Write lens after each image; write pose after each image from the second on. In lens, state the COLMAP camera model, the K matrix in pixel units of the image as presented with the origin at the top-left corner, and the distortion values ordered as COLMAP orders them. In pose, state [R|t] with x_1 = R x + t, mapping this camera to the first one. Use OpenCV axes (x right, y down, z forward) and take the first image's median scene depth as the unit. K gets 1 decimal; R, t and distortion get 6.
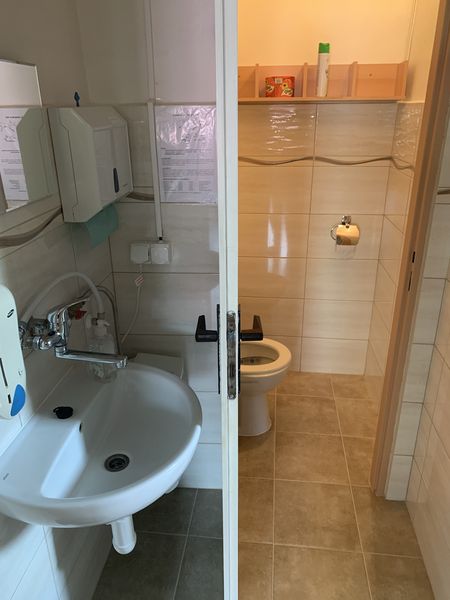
lens RADIAL K [[457.1, 0, 225.3], [0, 457.1, 300.2], [0, 0, 1]] dist [-0.028794, -0.001281]
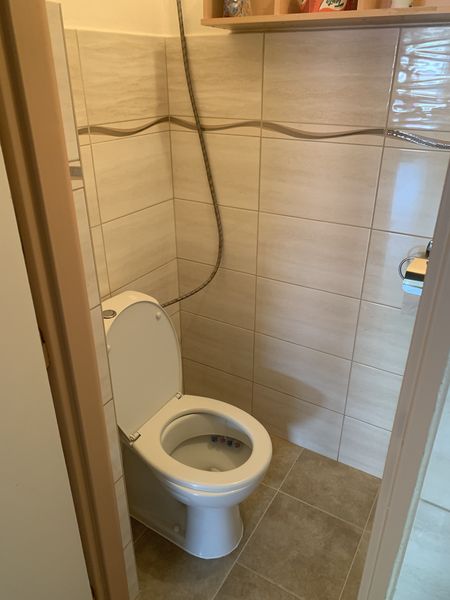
lens RADIAL K [[457.1, 0, 224.9], [0, 457.1, 298.6], [0, 0, 1]] dist [-0.028794, -0.001281]
pose [[0.914536, 0.188402, -0.357951, 0.243028], [-0.167537, 0.981863, 0.088747, -0.123344], [0.368179, -0.021193, 0.929513, 0.395707]]
